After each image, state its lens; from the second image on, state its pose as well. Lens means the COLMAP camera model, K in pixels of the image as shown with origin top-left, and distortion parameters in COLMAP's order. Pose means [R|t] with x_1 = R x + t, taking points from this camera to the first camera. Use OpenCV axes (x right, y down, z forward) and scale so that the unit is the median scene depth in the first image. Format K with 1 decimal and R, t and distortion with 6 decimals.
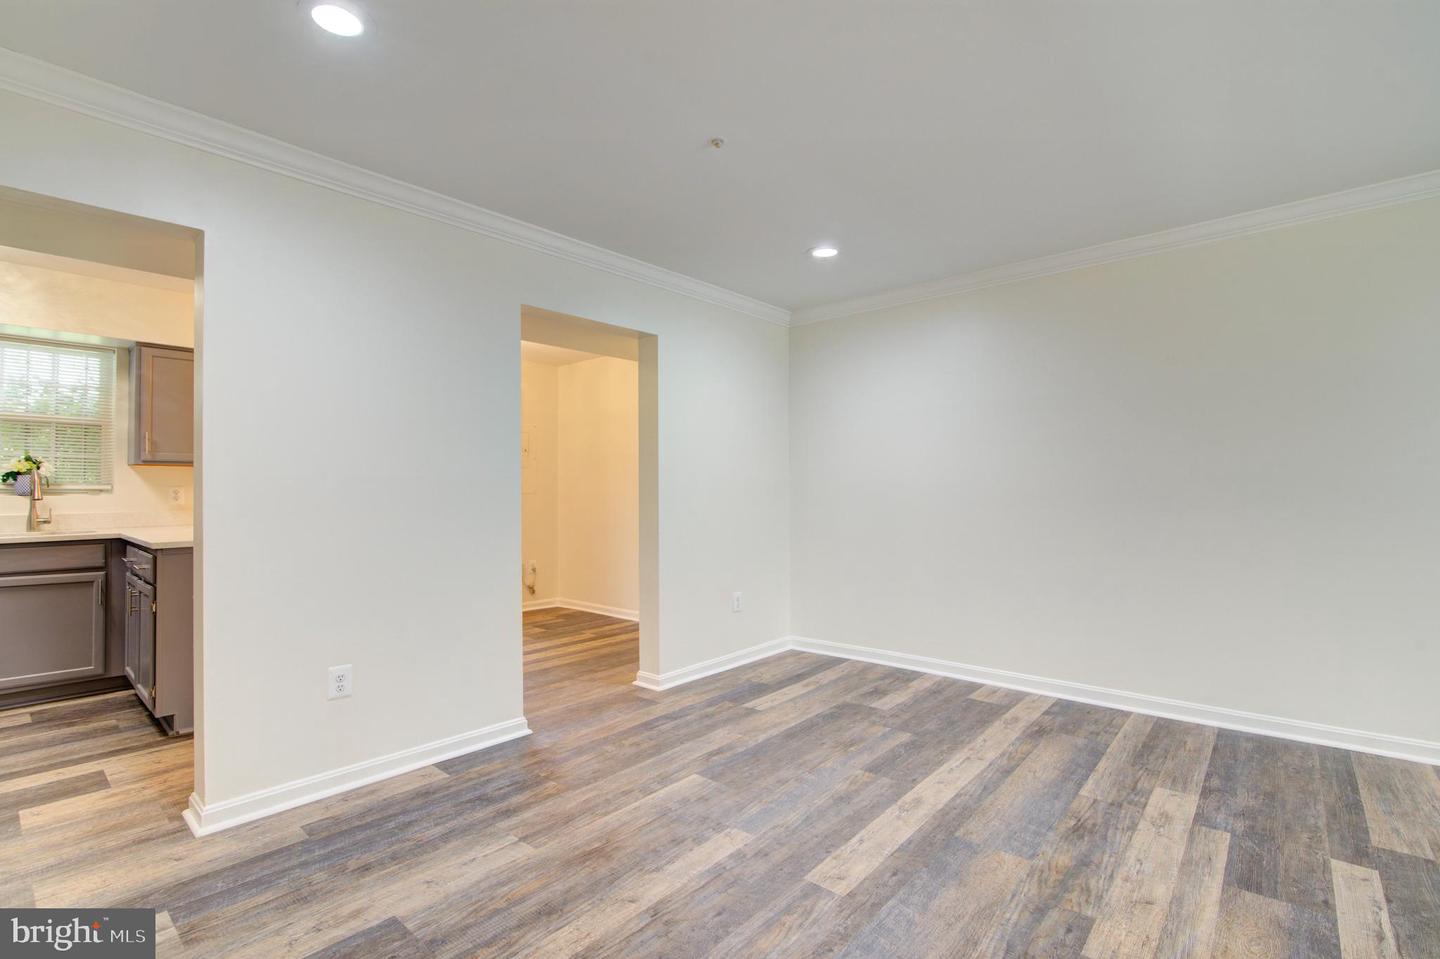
lens RADIAL K [[668.5, 0, 720.0], [0, 668.5, 479.5], [0, 0, 1]] dist [-0.011262, -0.000361]
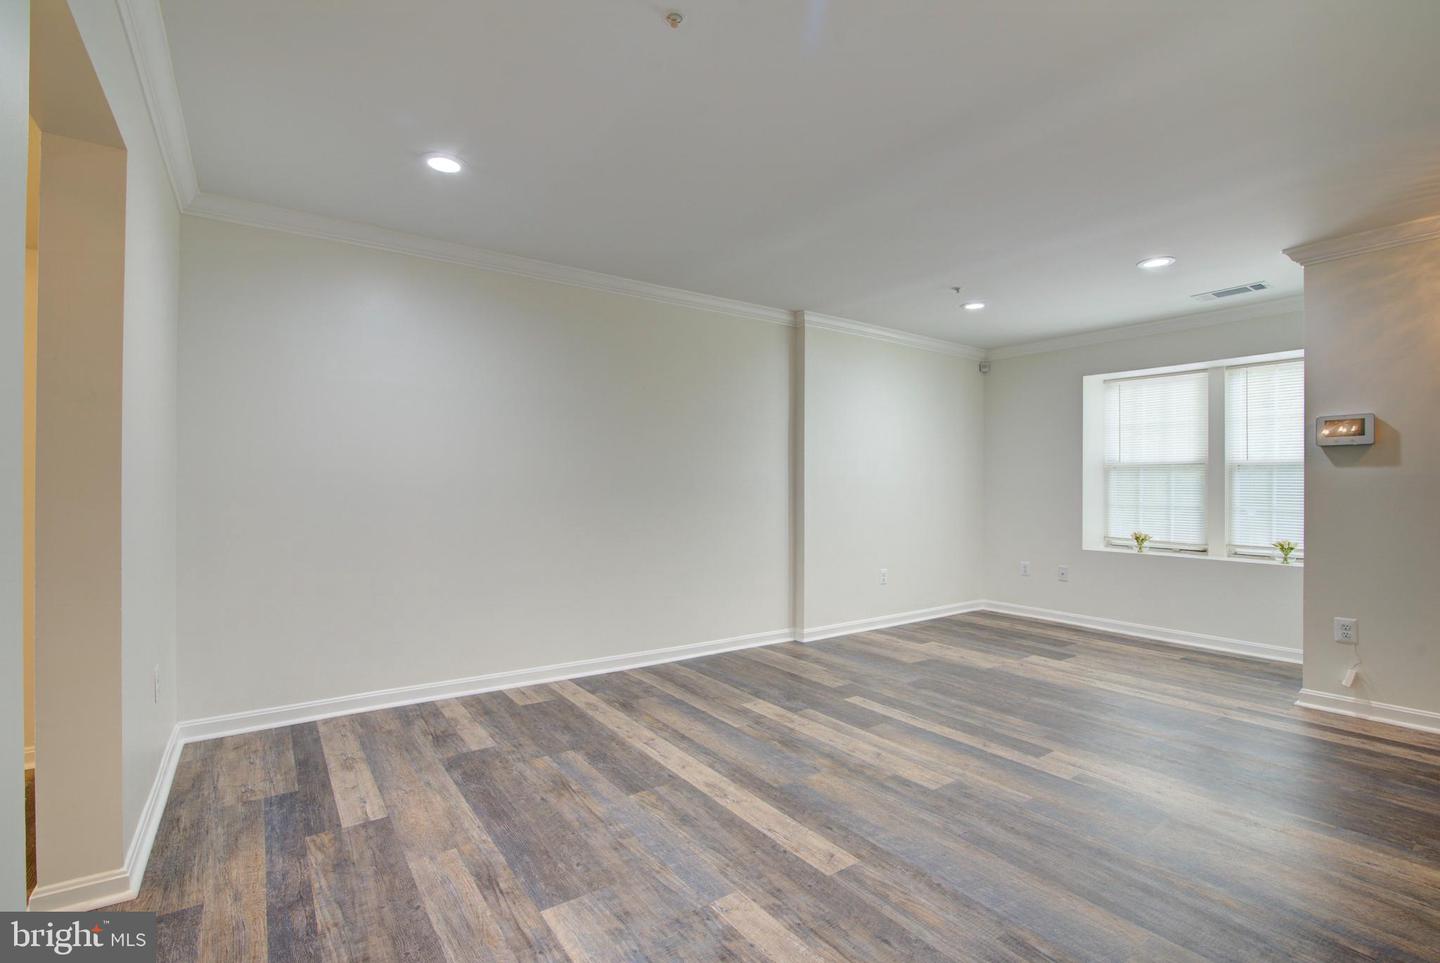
lens RADIAL K [[662.8, 0, 732.4], [0, 662.8, 485.4], [0, 0, 1]] dist [-0.016845, 0.000572]
pose [[0.220077, 0.012292, 0.975405, -0.601308], [-0.023149, 0.999705, -0.007375, 0.023822], [-0.975208, -0.020956, 0.220297, 0.654340]]
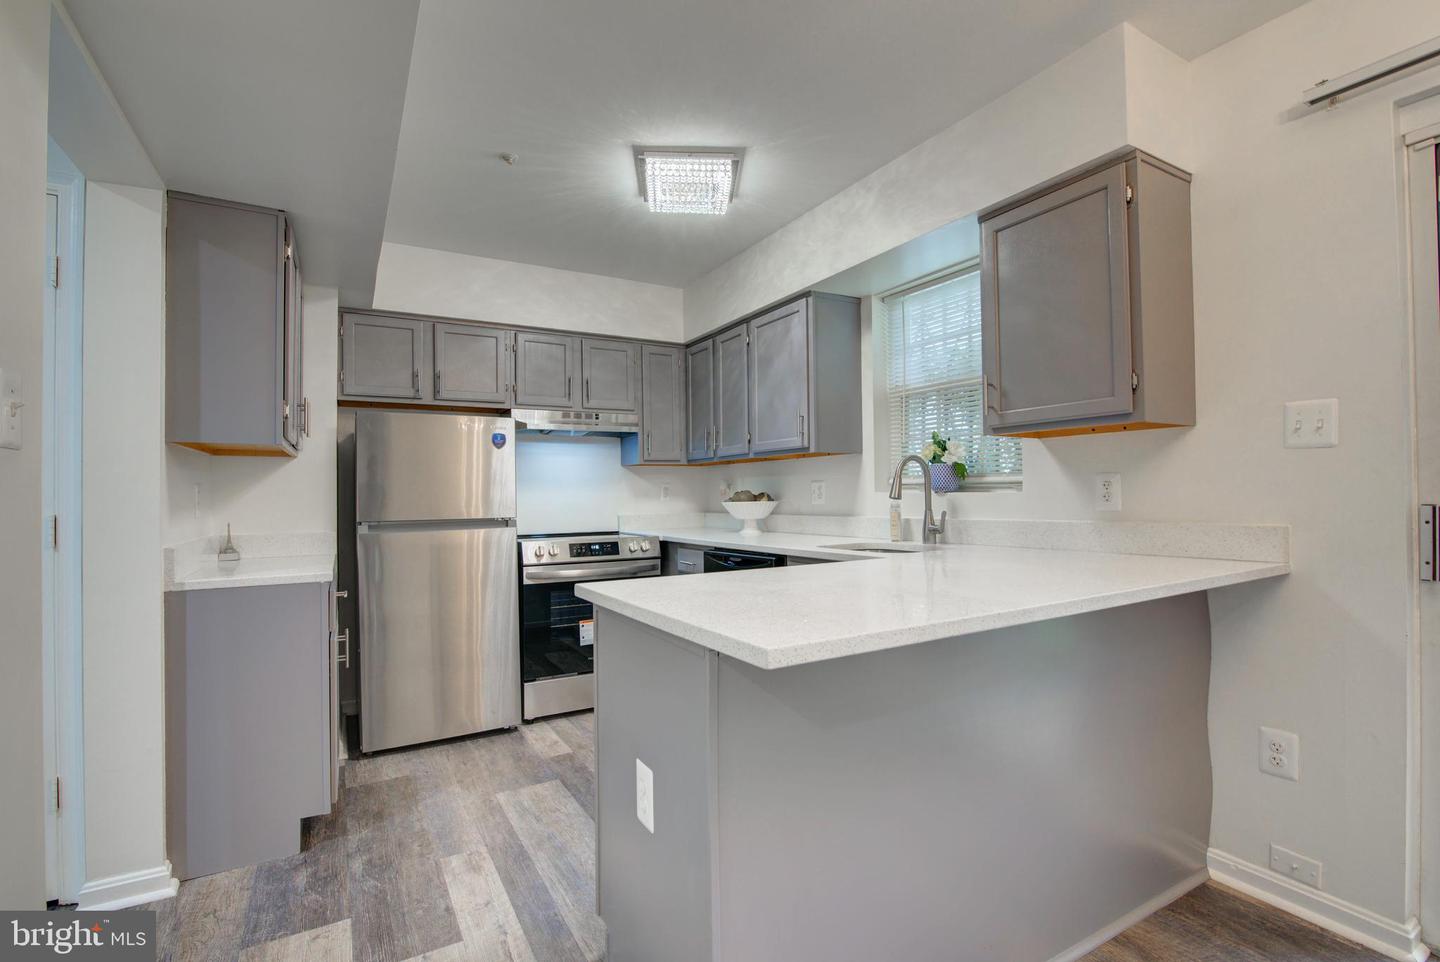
lens RADIAL K [[662.8, 0, 732.4], [0, 662.8, 484.9], [0, 0, 1]] dist [-0.016845, 0.000572]
pose [[-0.319357, -0.003338, -0.947629, -0.403764], [0.032371, 0.999372, -0.014429, 0.026695], [0.947082, -0.035283, -0.319048, 1.367575]]
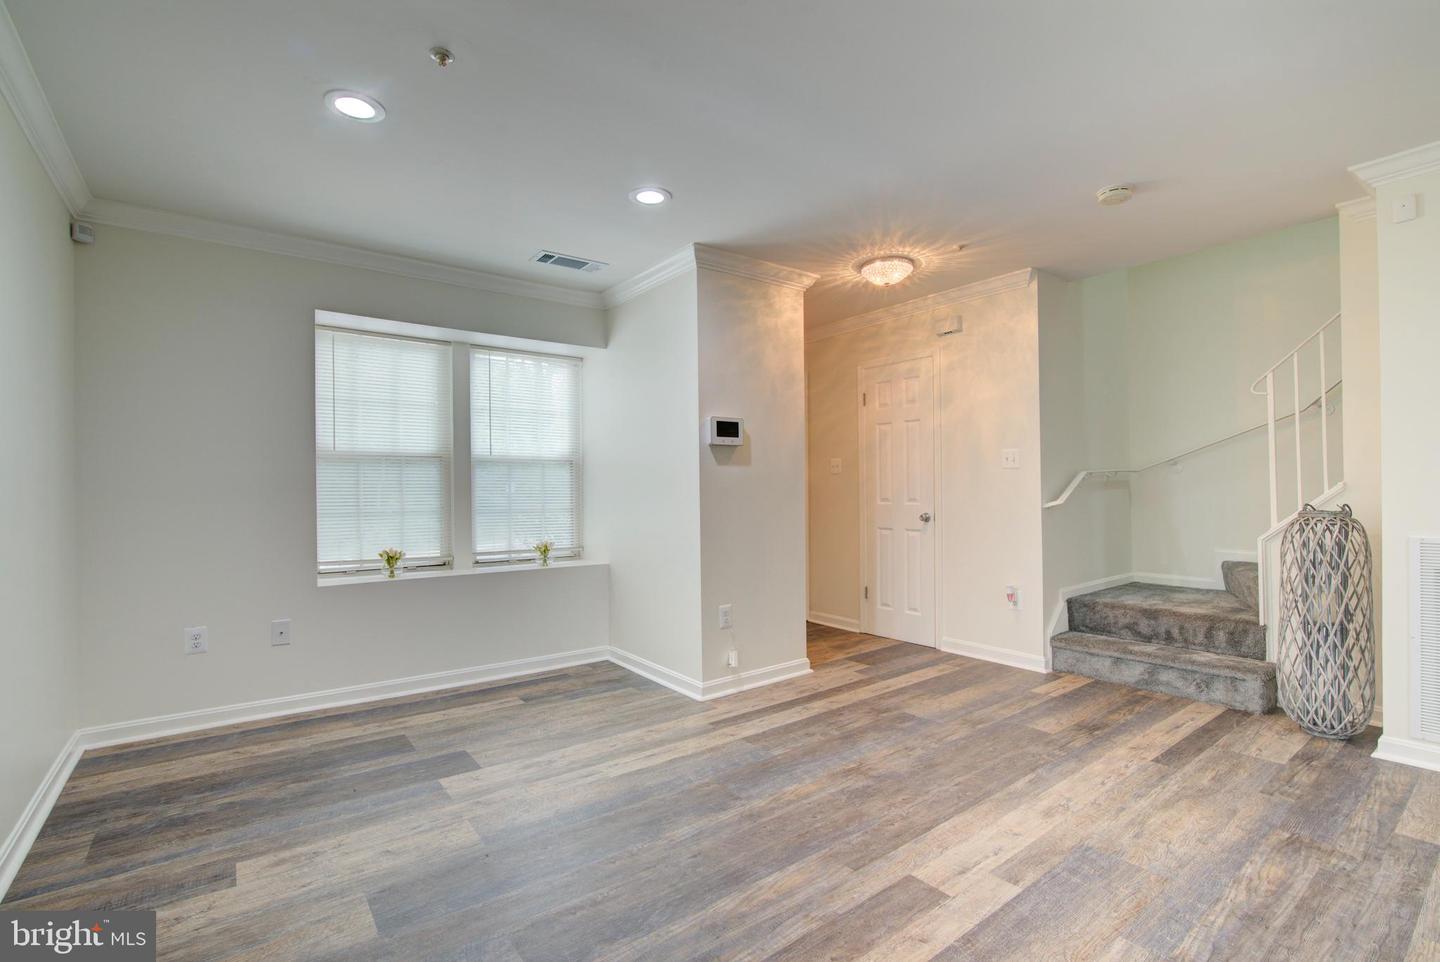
lens RADIAL K [[650.6, 0, 730.3], [0, 650.6, 485.7], [0, 0, 1]] dist [-0.017591, 0.000221]
pose [[-0.979224, 0.014581, 0.202258, 0.539938], [0.010596, 0.999728, -0.020772, 0.021913], [-0.202506, -0.018198, -0.979112, 1.085691]]
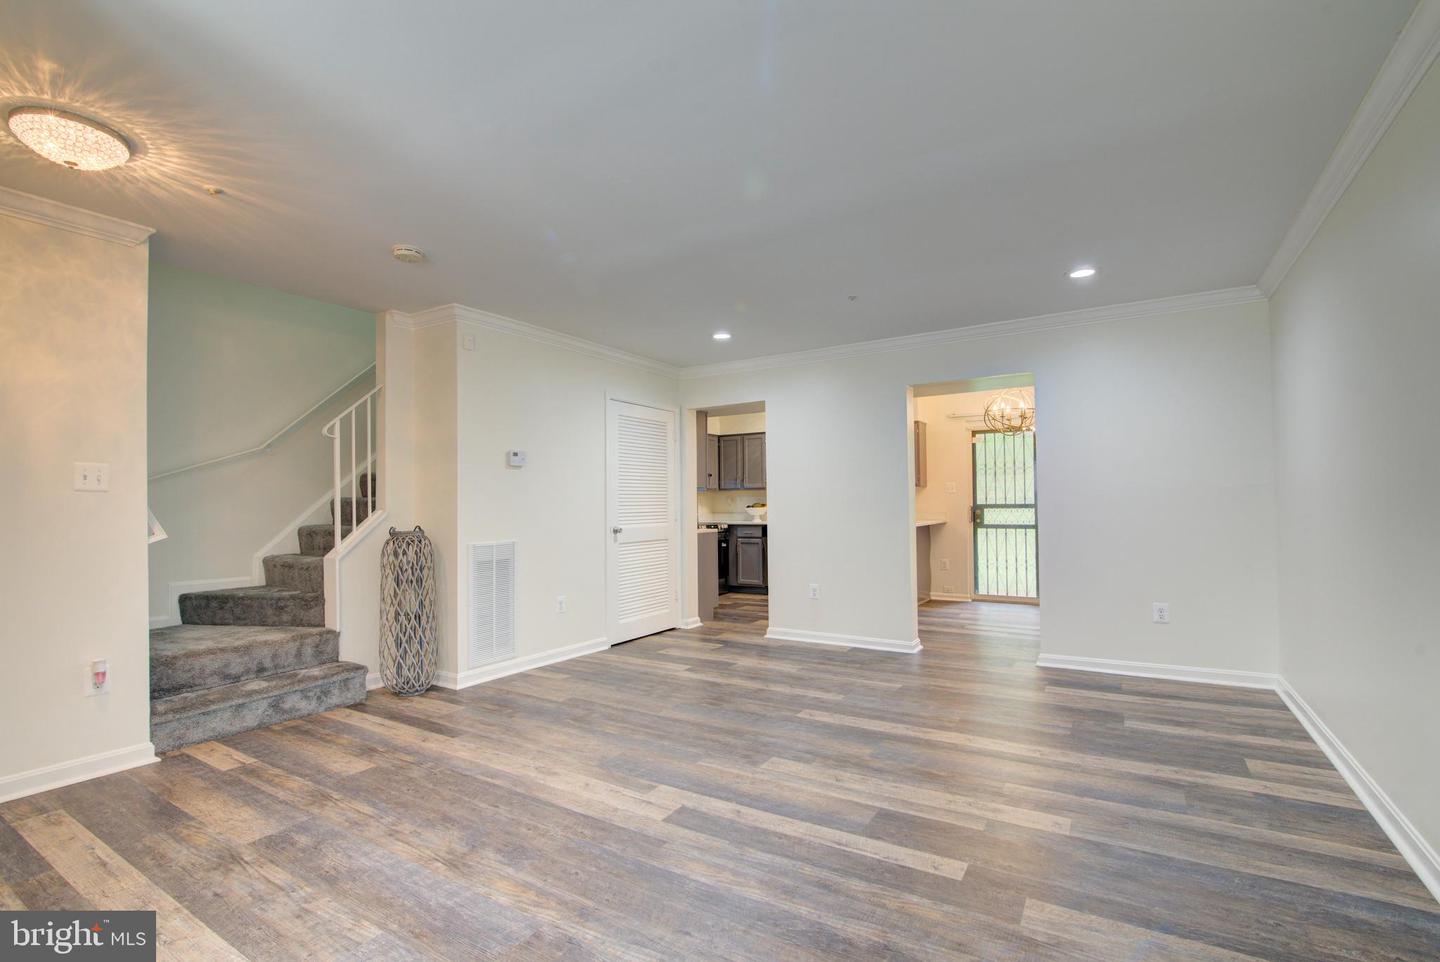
lens RADIAL K [[658.2, 0, 706.7], [0, 658.2, 490.3], [0, 0, 1]] dist [-0.009944, 0.000341]
pose [[0.135847, -0.018386, -0.990559, 1.354370], [0.028824, 0.999478, -0.014599, 0.000067], [0.990310, -0.026568, 0.136306, 0.340381]]
